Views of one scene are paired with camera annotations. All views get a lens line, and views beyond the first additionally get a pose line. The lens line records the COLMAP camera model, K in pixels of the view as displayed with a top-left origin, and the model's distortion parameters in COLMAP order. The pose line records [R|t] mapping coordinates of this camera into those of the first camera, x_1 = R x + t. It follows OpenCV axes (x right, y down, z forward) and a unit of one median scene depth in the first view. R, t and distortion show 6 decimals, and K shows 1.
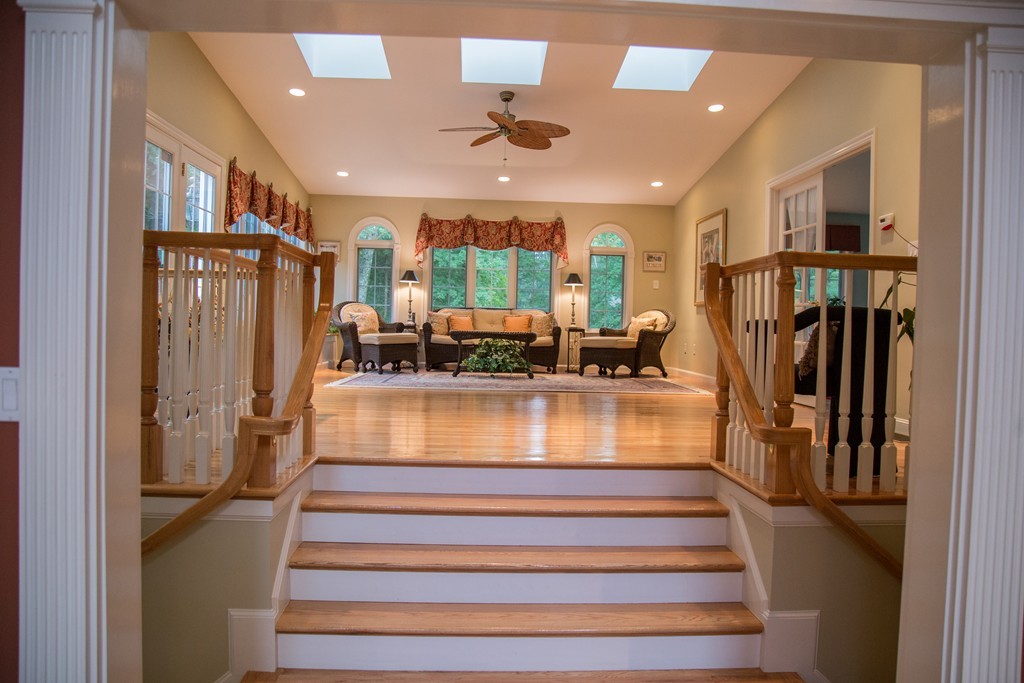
lens RADIAL K [[715.9, 0, 517.0], [0, 715.9, 345.1], [0, 0, 1]] dist [-0.082289, 0.002630]
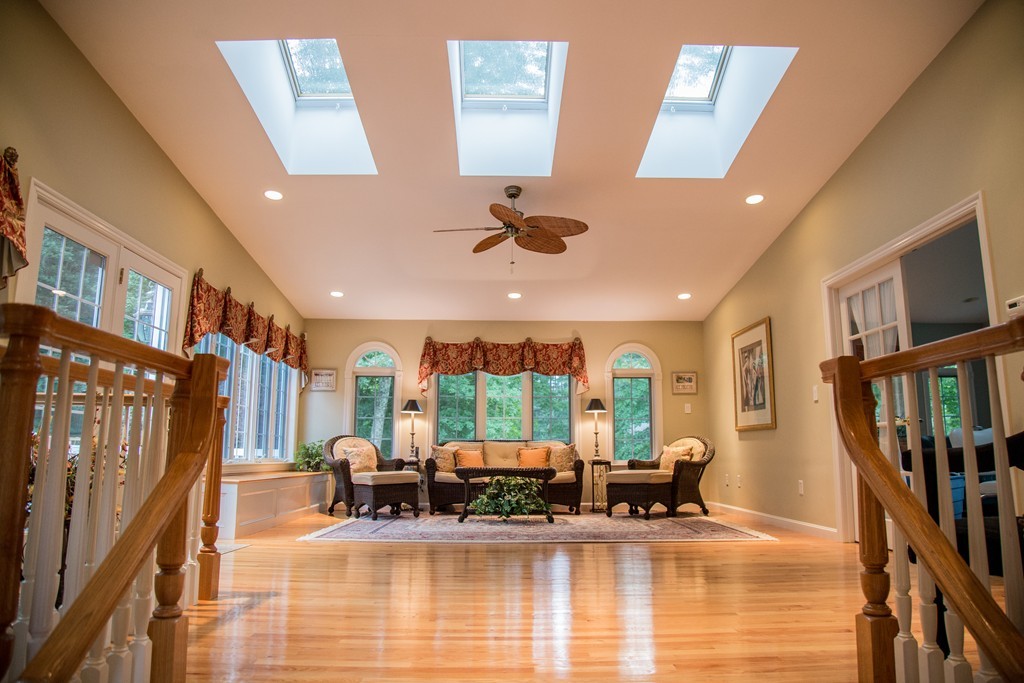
lens RADIAL K [[683.2, 0, 518.0], [0, 683.2, 339.3], [0, 0, 1]] dist [-0.096303, 0.025211]
pose [[0.999391, -0.026633, -0.022551, 0.004266], [0.021712, 0.980426, -0.195689, -0.009480], [0.027321, 0.195080, 0.980407, 0.164655]]
